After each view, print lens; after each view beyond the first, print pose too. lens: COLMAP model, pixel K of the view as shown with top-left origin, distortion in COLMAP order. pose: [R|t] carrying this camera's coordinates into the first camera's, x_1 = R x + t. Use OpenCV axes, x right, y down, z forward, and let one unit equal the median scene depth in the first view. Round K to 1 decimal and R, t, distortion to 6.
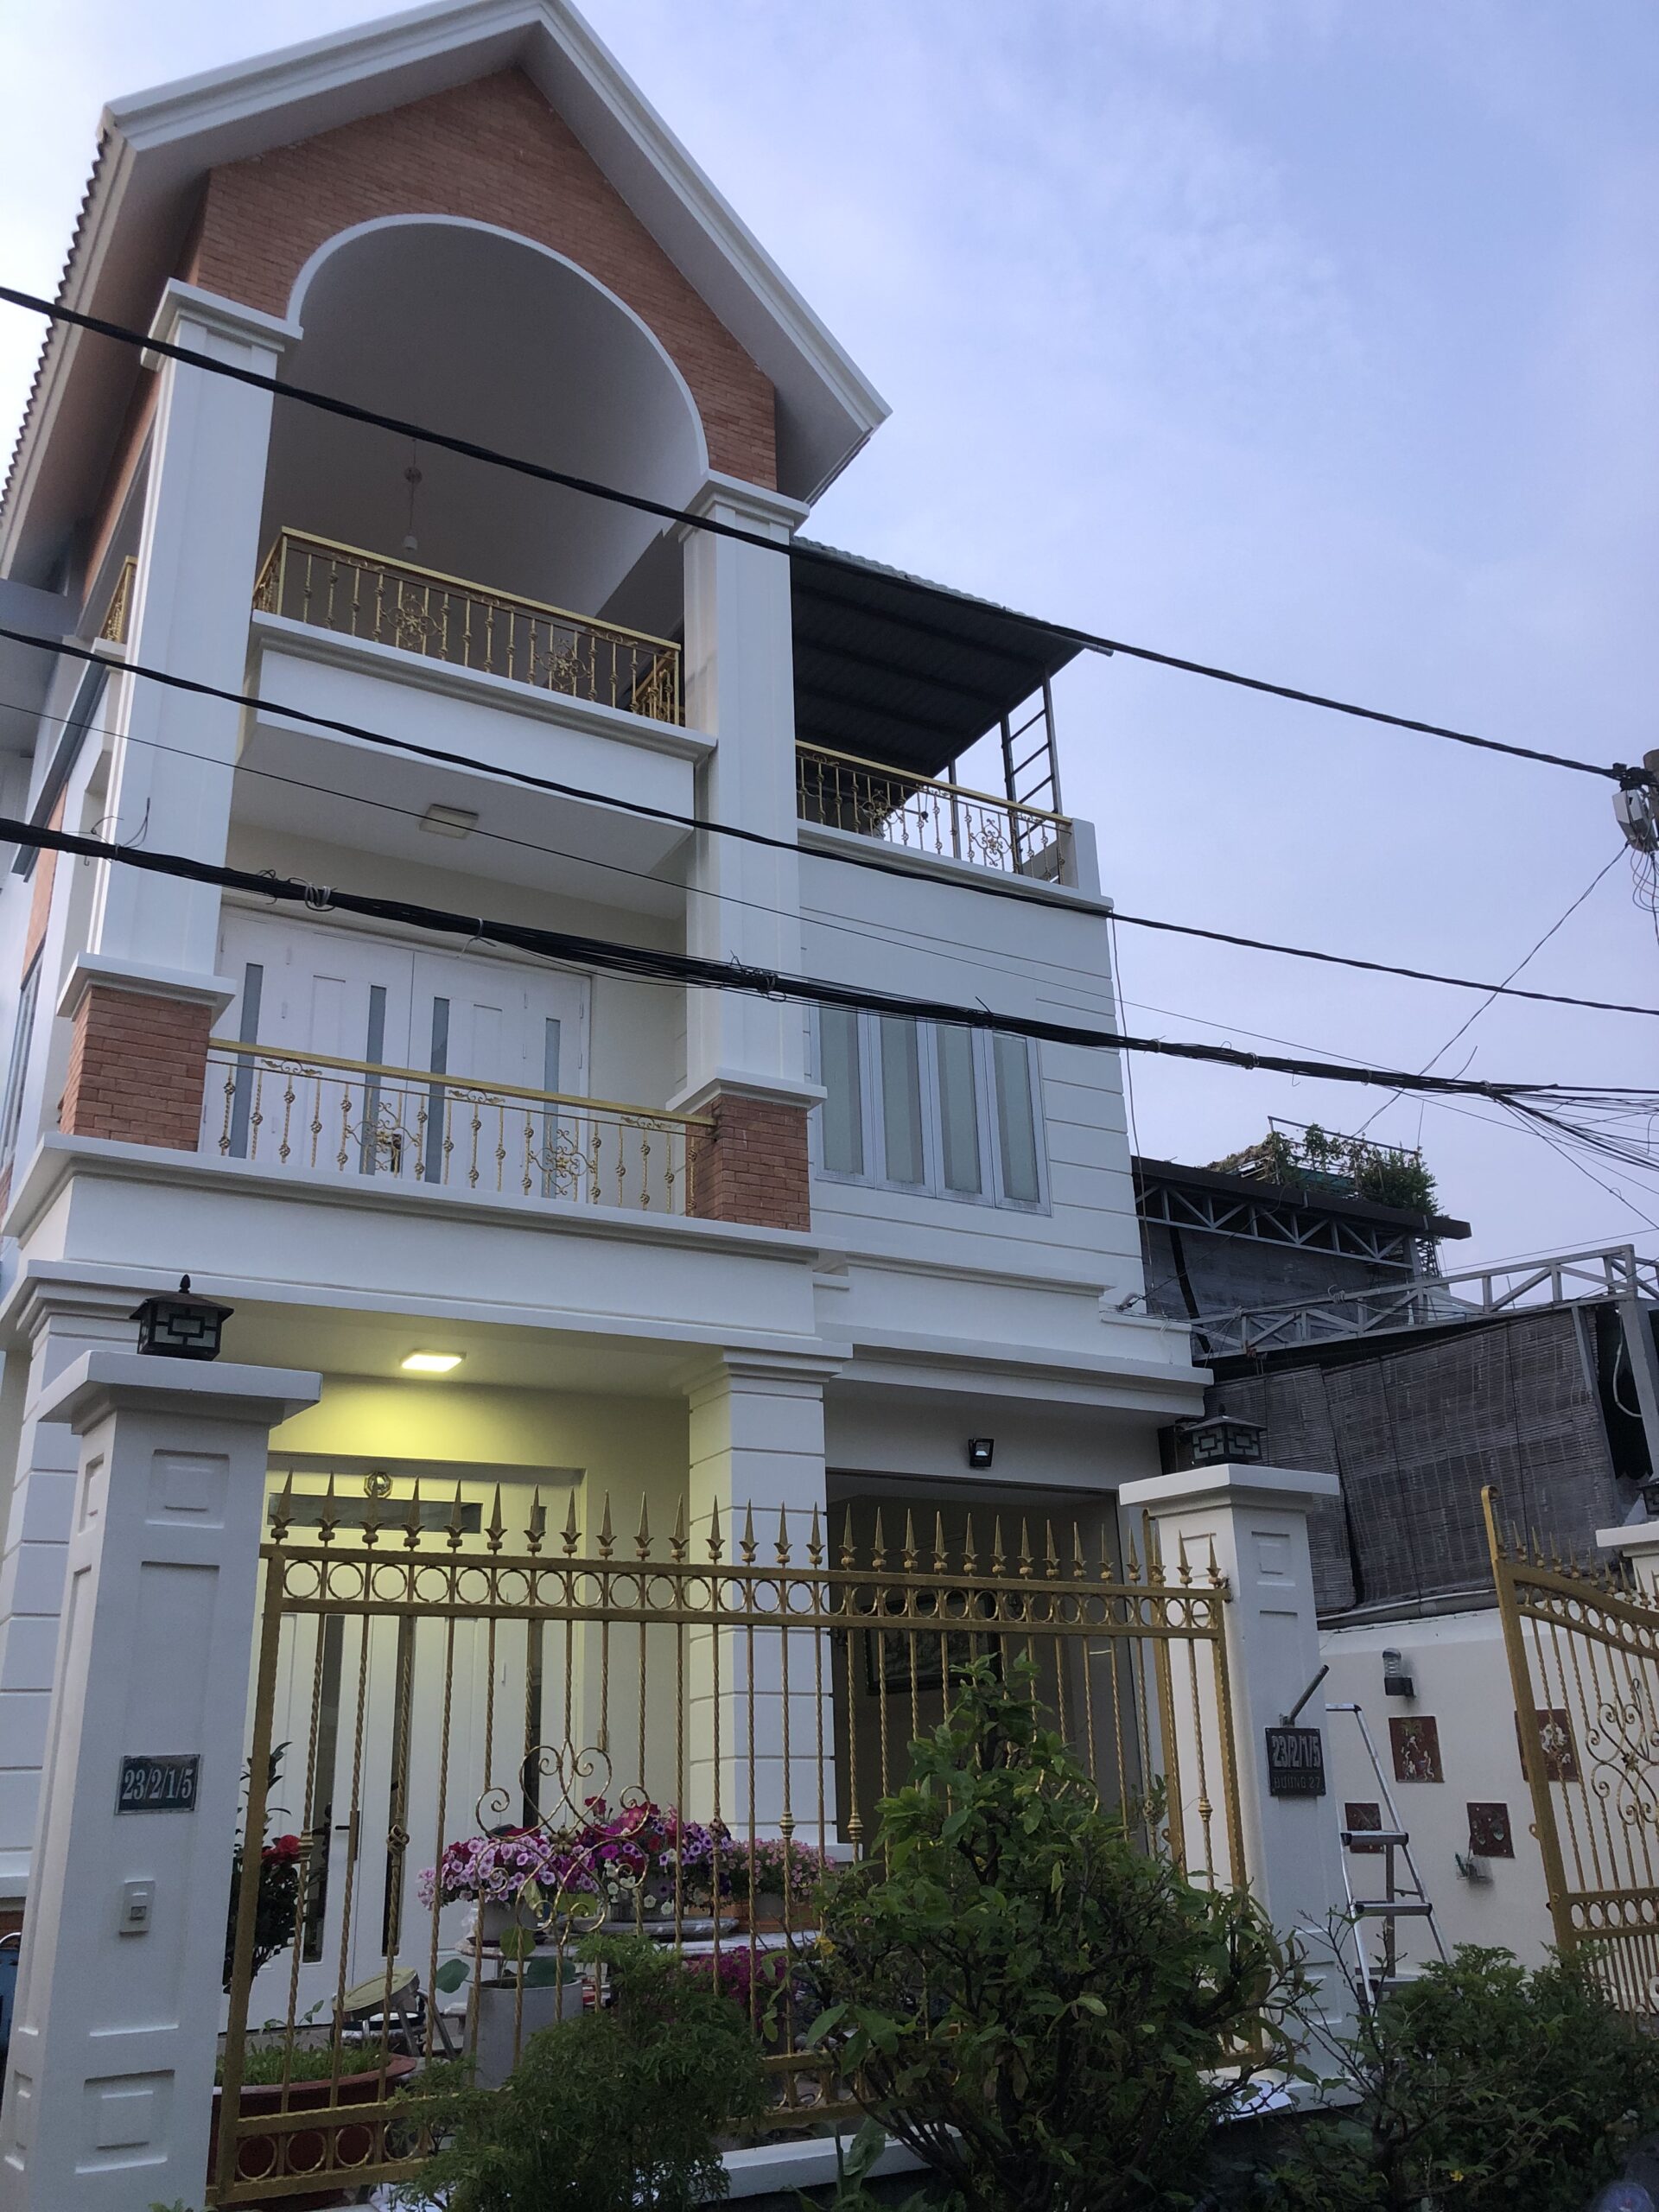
lens RADIAL K [[1832.8, 0, 829.5], [0, 1832.8, 1106.0], [0, 0, 1]] dist [0.062907, -0.136158]
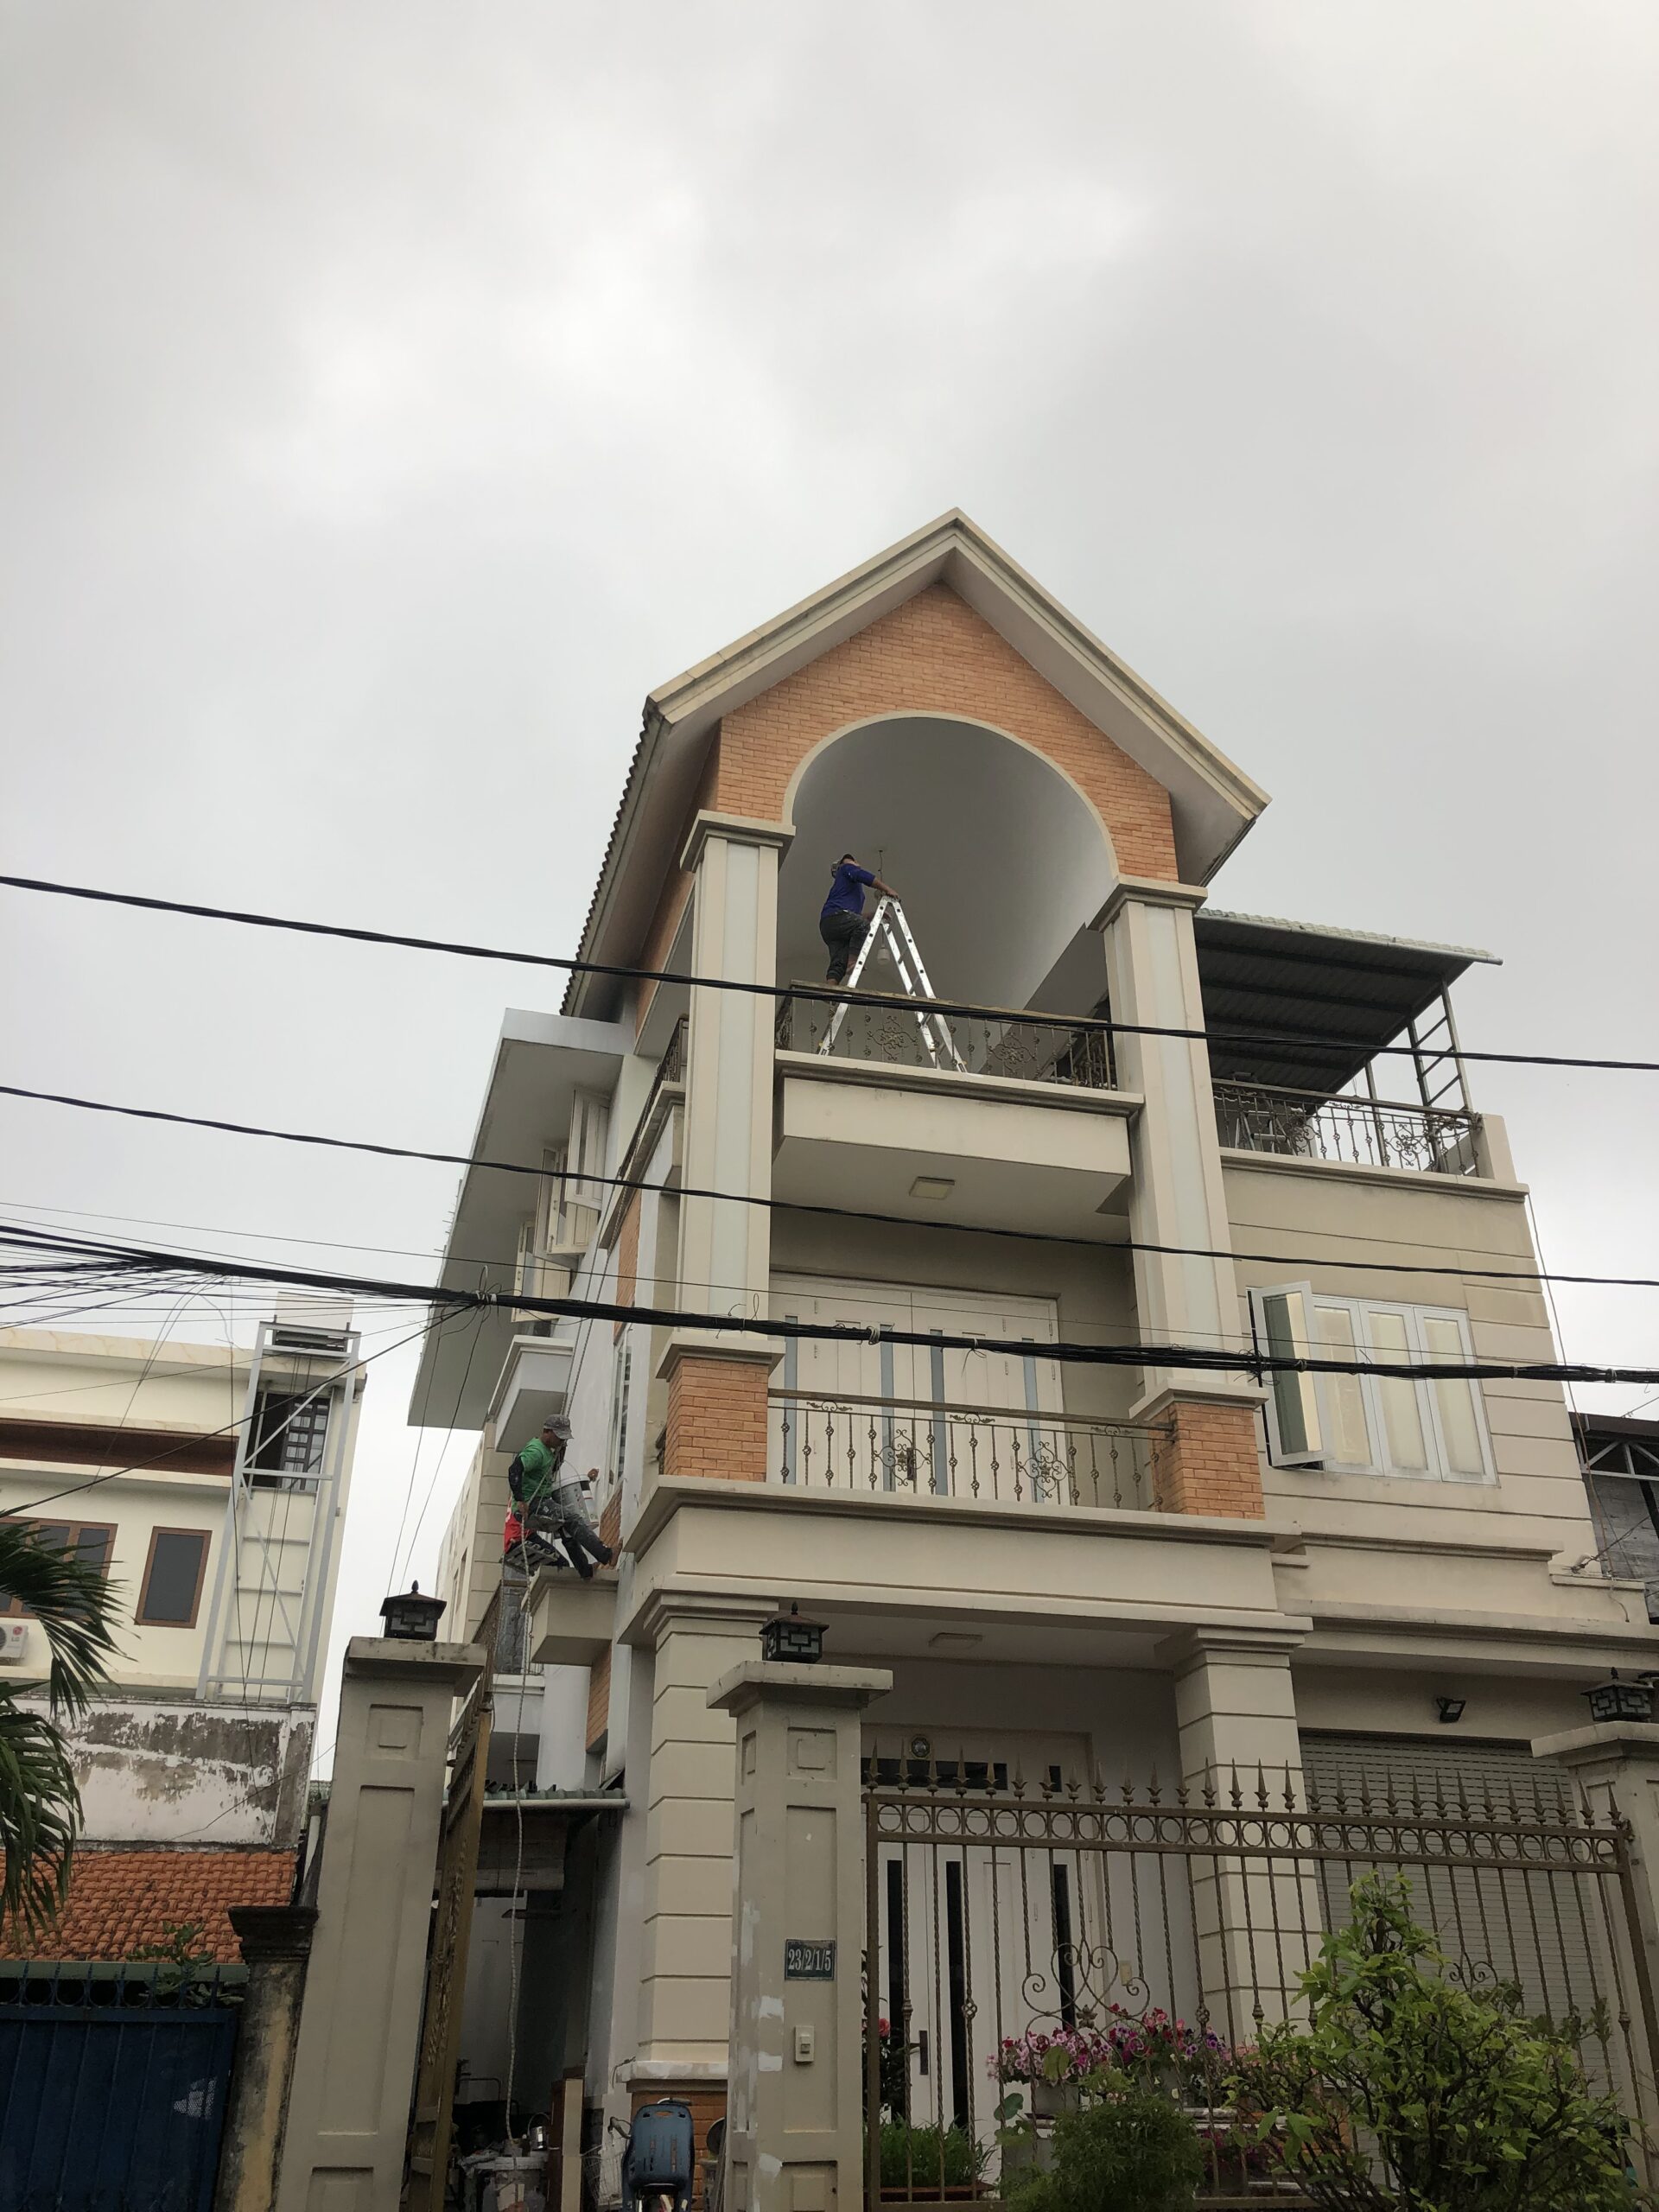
lens RADIAL K [[1832.8, 0, 829.5], [0, 1832.8, 1106.0], [0, 0, 1]] dist [0.062907, -0.136158]
pose [[0.963597, -0.101420, -0.247374, 0.037422], [0.068479, 0.988017, -0.138323, -0.044395], [0.258439, 0.116348, 0.958996, -0.209326]]
